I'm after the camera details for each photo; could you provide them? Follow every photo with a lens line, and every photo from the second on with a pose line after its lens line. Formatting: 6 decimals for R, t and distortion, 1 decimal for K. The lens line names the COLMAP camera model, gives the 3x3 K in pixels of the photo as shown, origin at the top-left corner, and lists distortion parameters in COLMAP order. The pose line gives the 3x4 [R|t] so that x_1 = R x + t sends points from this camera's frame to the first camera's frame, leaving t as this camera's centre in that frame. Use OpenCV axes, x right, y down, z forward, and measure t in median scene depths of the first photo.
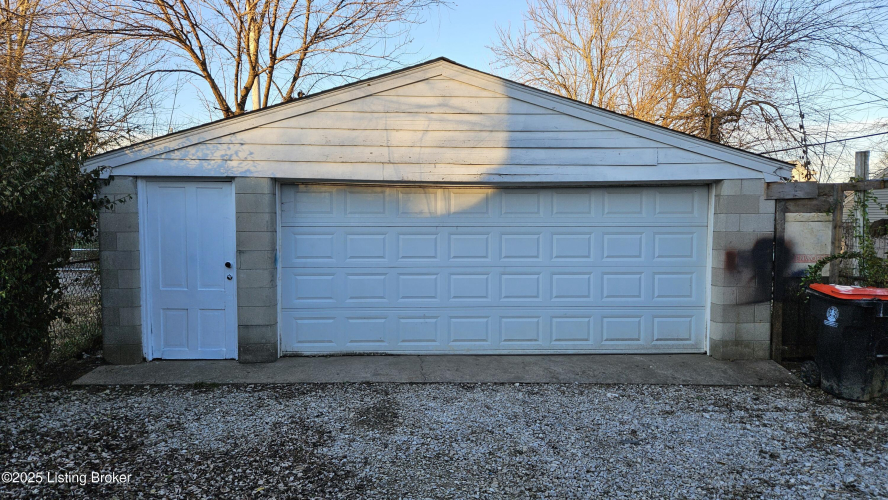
lens RADIAL K [[593.7, 0, 444.0], [0, 593.7, 250.0], [0, 0, 1]] dist [0.041018, 0.000167]
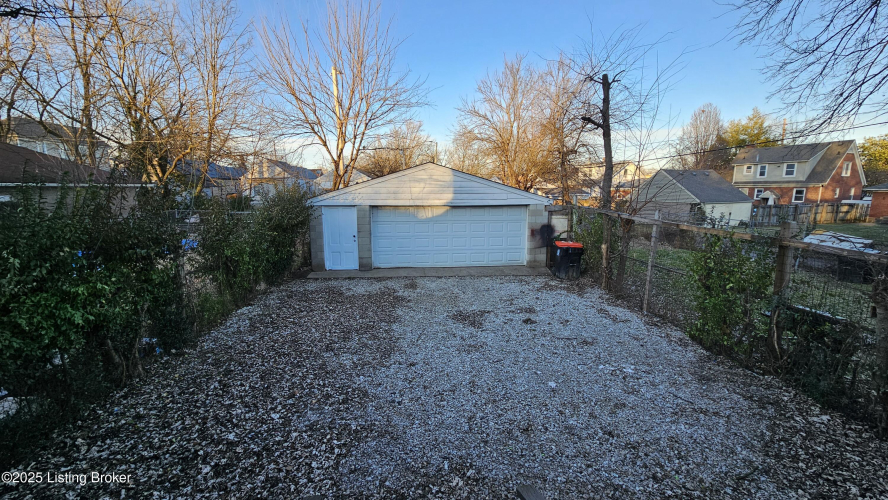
lens RADIAL K [[362.7, 0, 444.8], [0, 362.7, 246.0], [0, 0, 1]] dist [0.001025, 0.000342]
pose [[0.999583, -0.011232, 0.026593, 0.016670], [0.008382, 0.994441, 0.104959, -0.104627], [-0.027624, -0.104692, 0.994121, -0.707130]]
